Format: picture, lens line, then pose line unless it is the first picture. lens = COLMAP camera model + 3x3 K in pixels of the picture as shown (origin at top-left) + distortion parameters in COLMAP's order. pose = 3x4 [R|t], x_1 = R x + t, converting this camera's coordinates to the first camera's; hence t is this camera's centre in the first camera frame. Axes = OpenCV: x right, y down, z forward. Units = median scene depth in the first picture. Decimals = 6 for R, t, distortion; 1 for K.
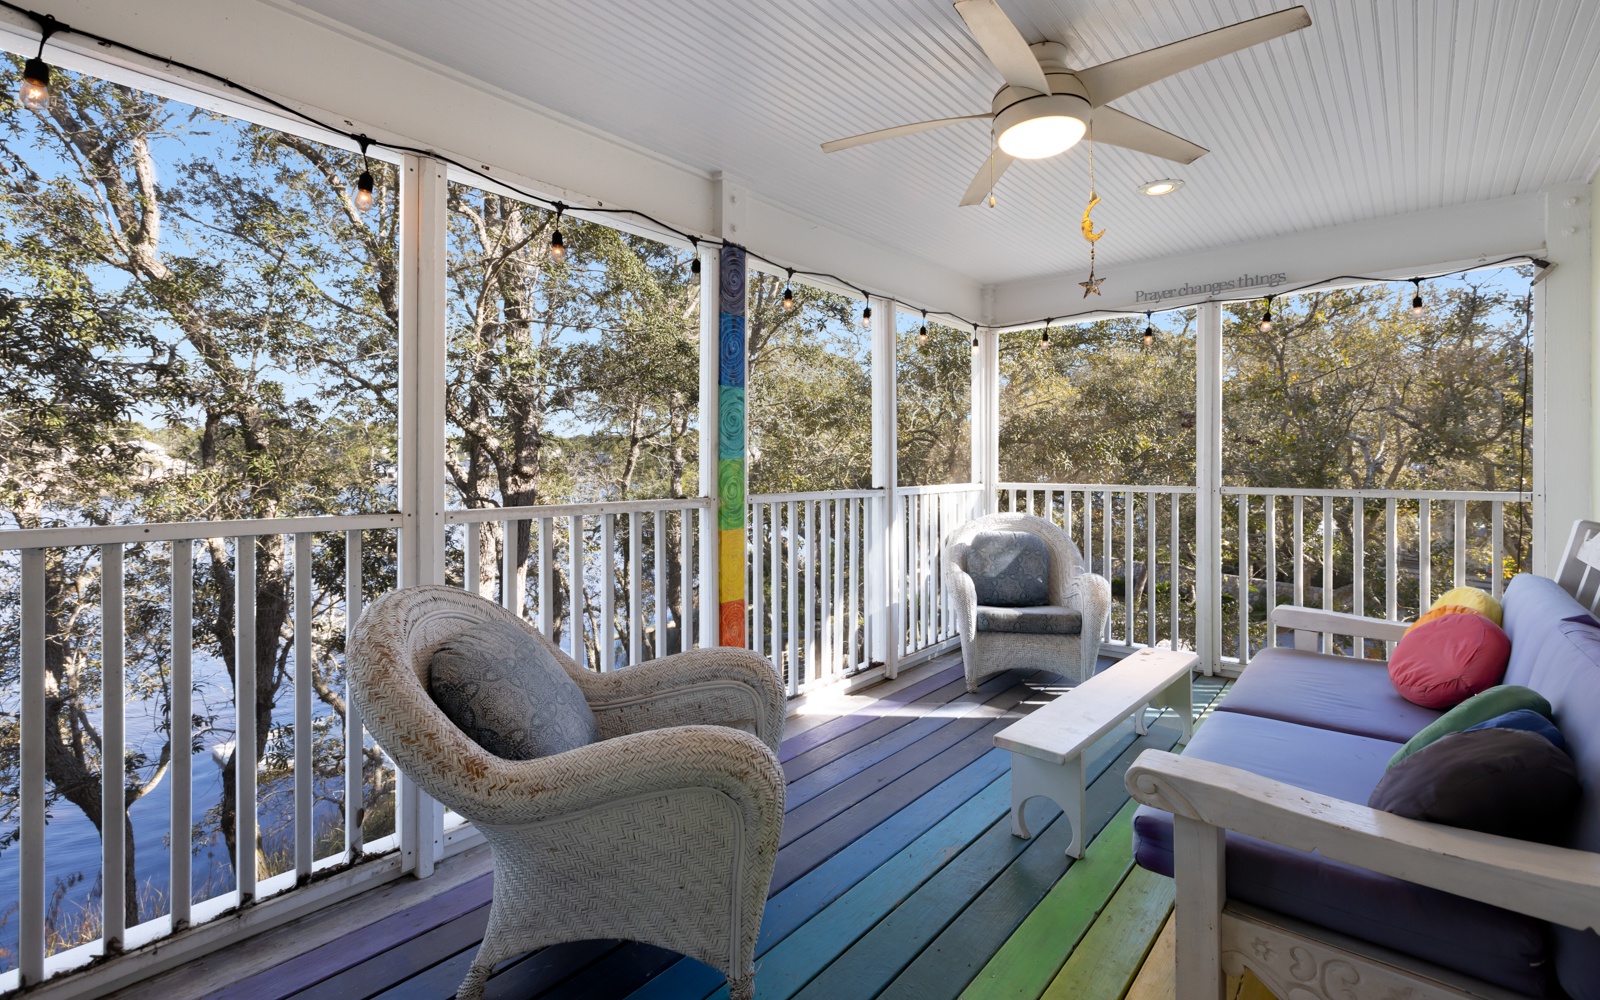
lens RADIAL K [[722.5, 0, 805.4], [0, 722.5, 473.3], [0, 0, 1]] dist [0.002127, -0.000017]
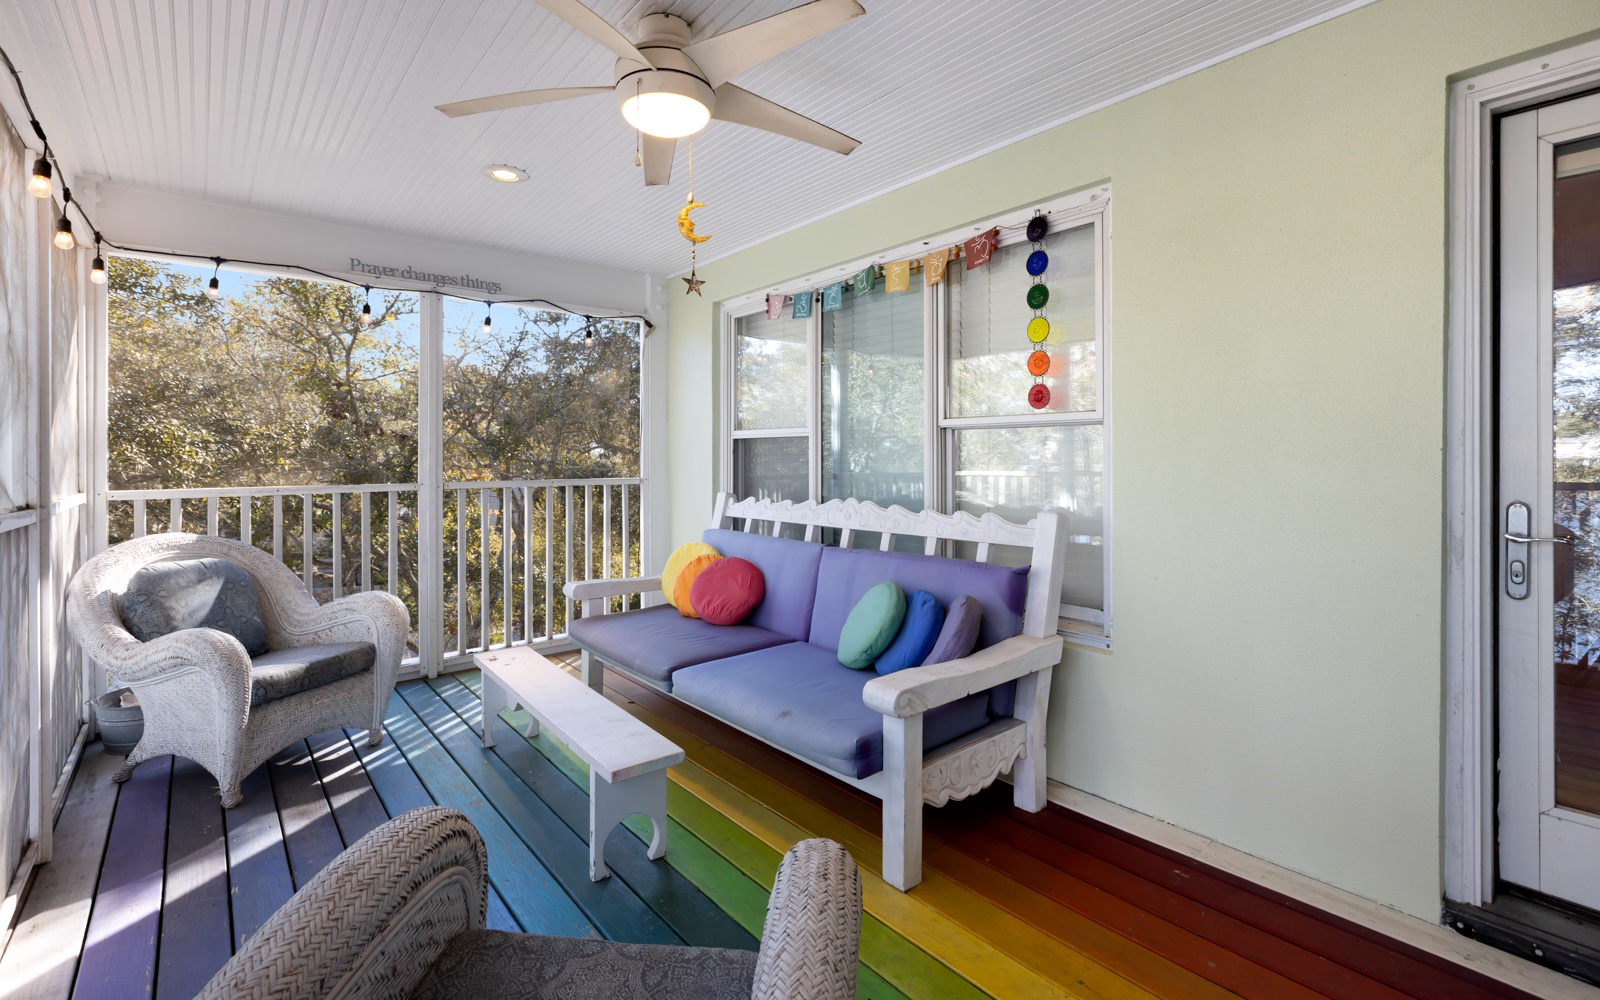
lens RADIAL K [[713.1, 0, 800.8], [0, 713.1, 460.9], [0, 0, 1]] dist [-0.000169, -0.000325]
pose [[0.167591, -0.006029, 0.985838, -0.312526], [0.019023, 0.999815, 0.002880, -0.003804], [-0.985673, 0.018271, 0.167675, 0.364694]]
